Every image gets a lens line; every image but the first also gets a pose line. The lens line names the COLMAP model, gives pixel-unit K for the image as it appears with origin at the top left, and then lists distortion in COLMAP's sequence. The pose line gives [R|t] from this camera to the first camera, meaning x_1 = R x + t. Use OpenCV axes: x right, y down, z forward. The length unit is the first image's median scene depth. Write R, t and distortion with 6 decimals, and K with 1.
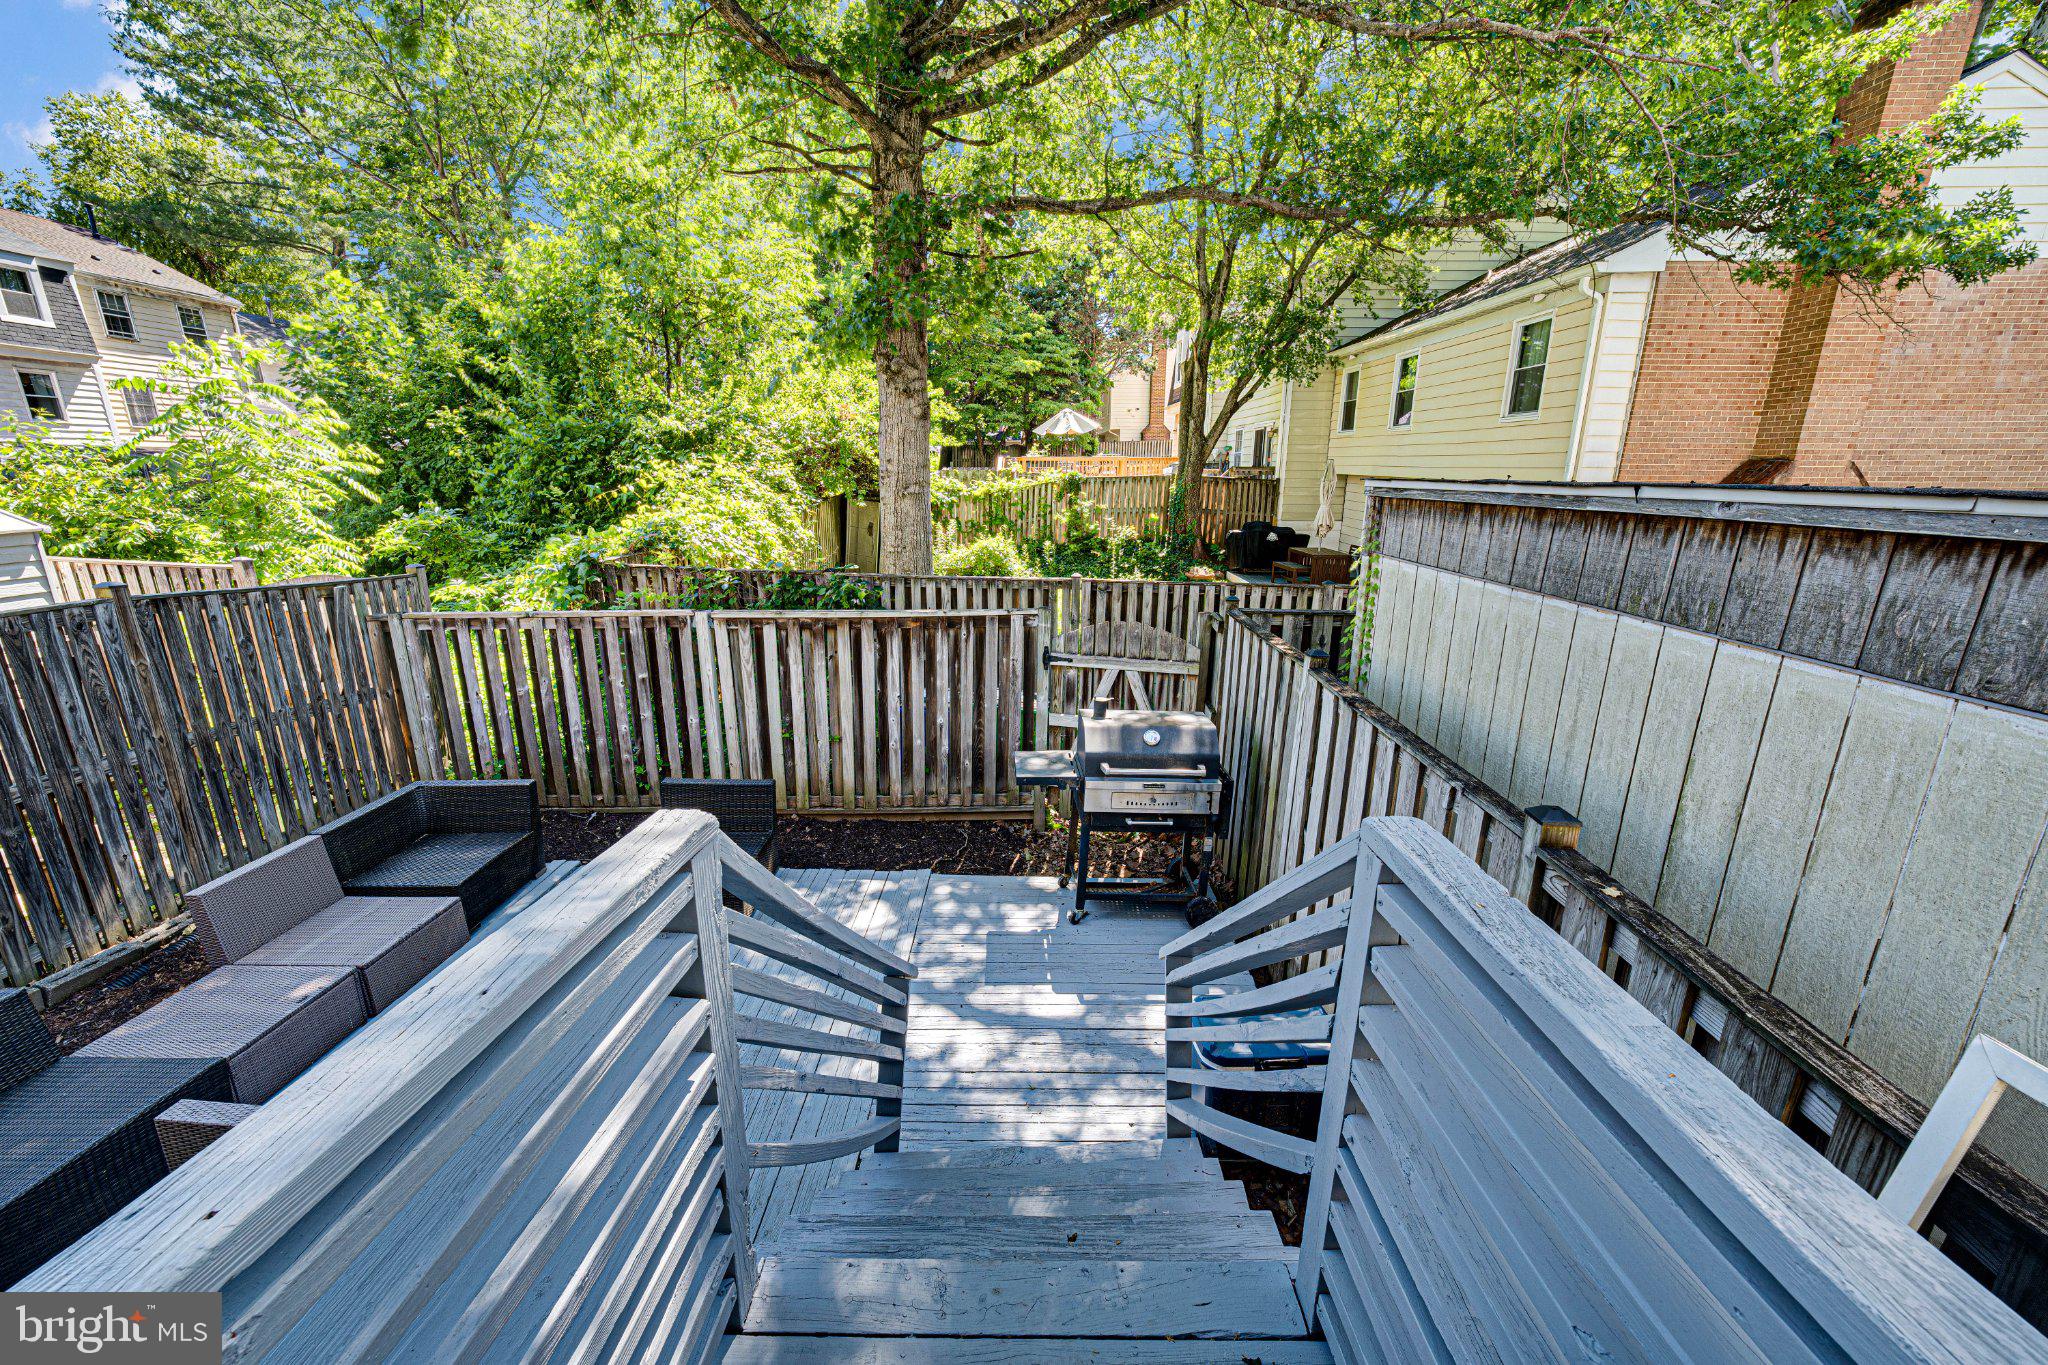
lens RADIAL K [[812.8, 0, 1032.9], [0, 812.8, 689.3], [0, 0, 1]] dist [-0.012307, 0.004870]
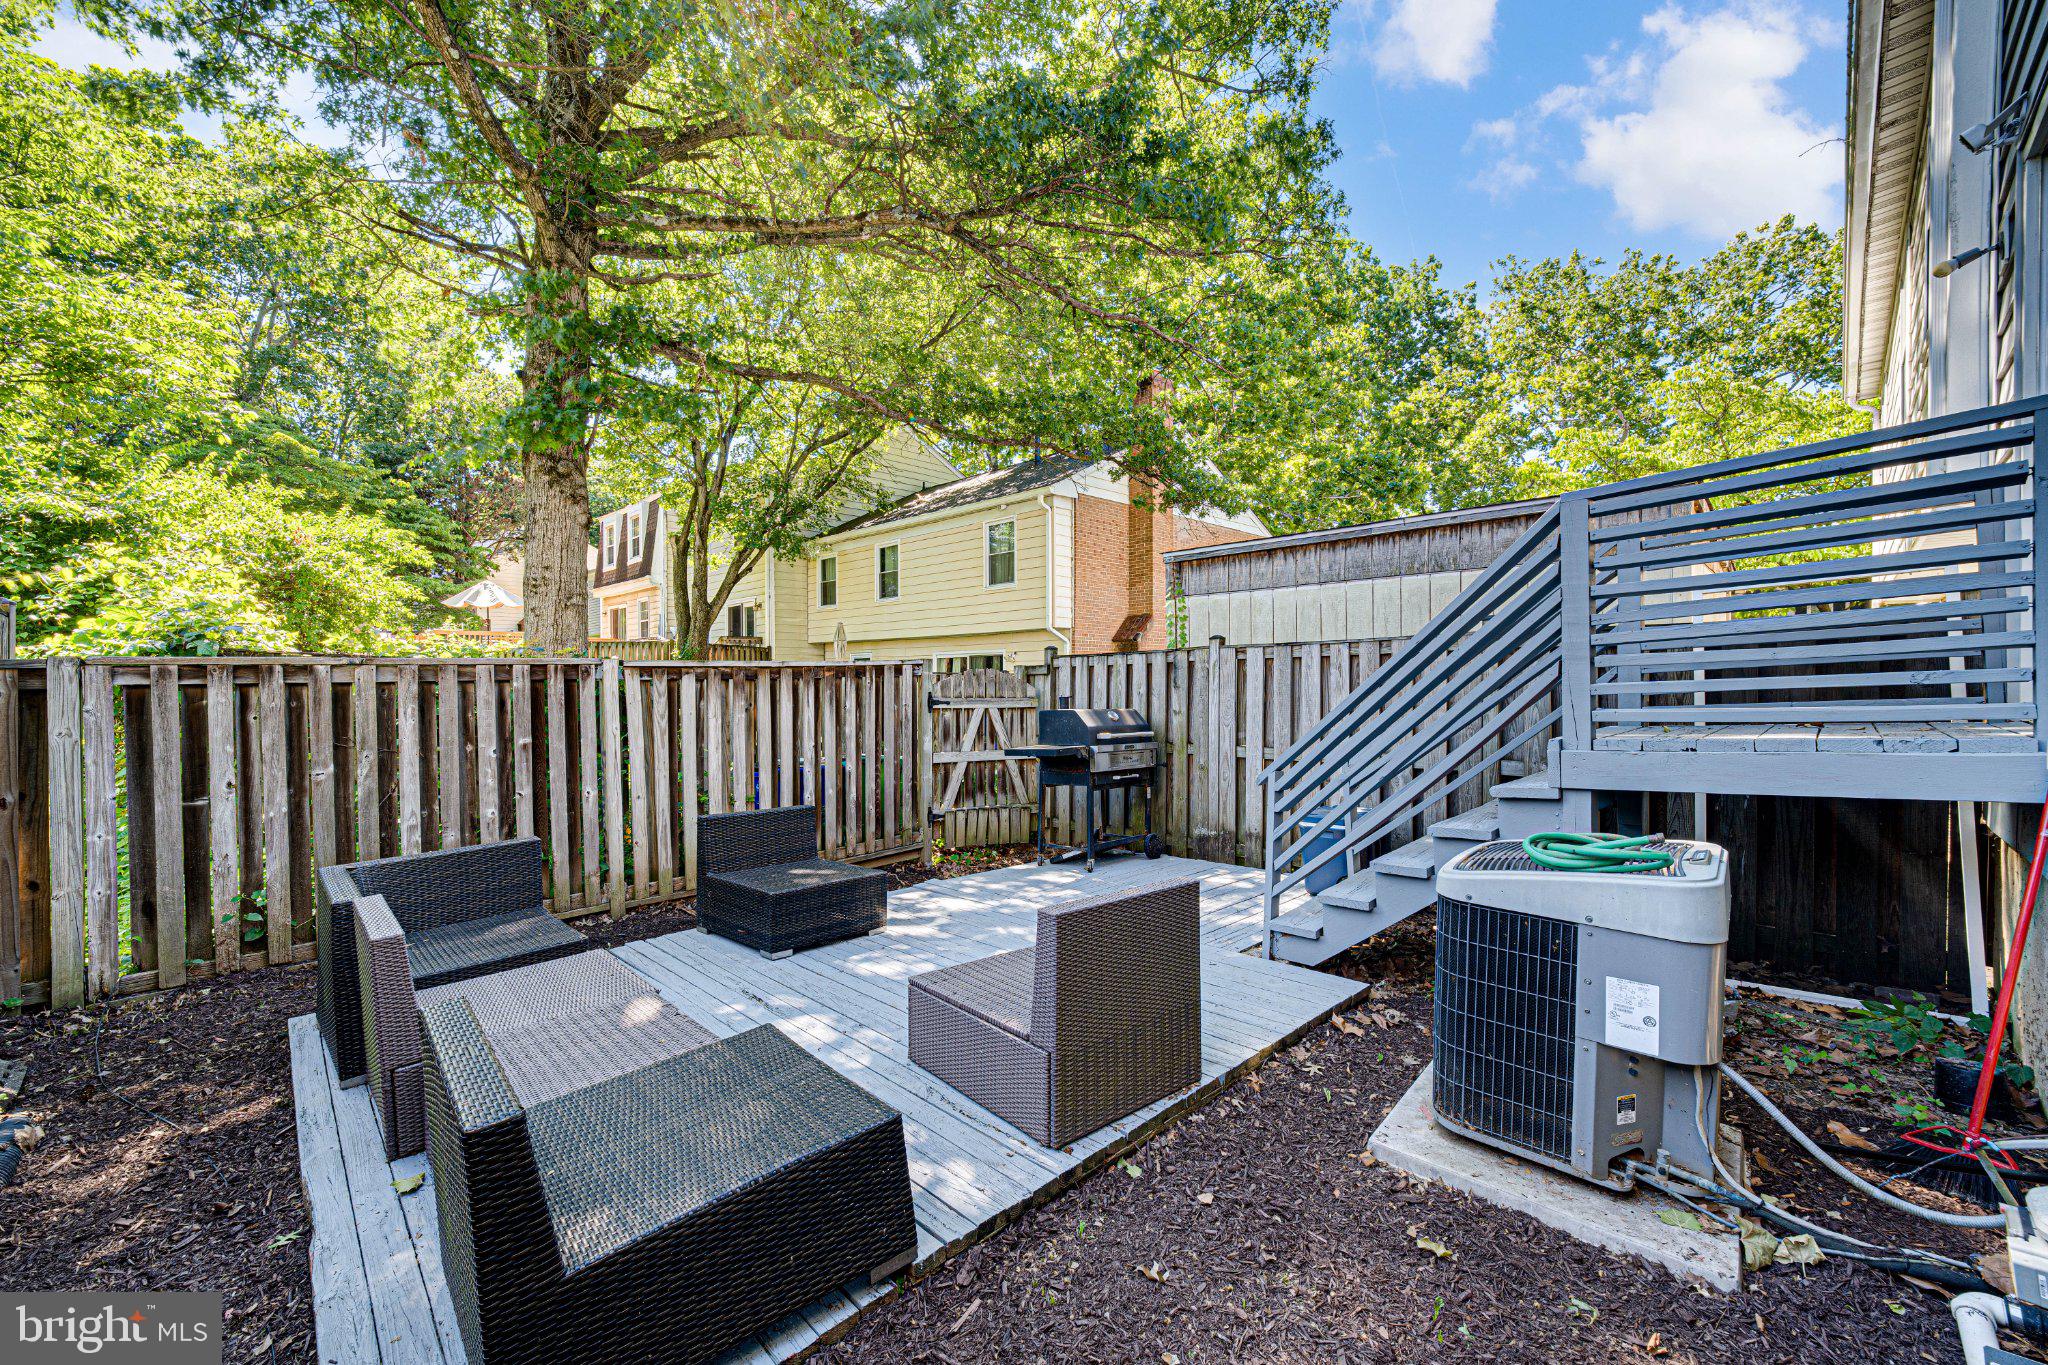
lens RADIAL K [[812.8, 0, 1031.3], [0, 812.8, 696.7], [0, 0, 1]] dist [-0.012307, 0.004870]
pose [[0.706143, -0.024822, 0.707634, -0.686719], [0.200240, 0.965591, -0.165946, 0.171248], [-0.679166, 0.258878, 0.686815, 0.110926]]
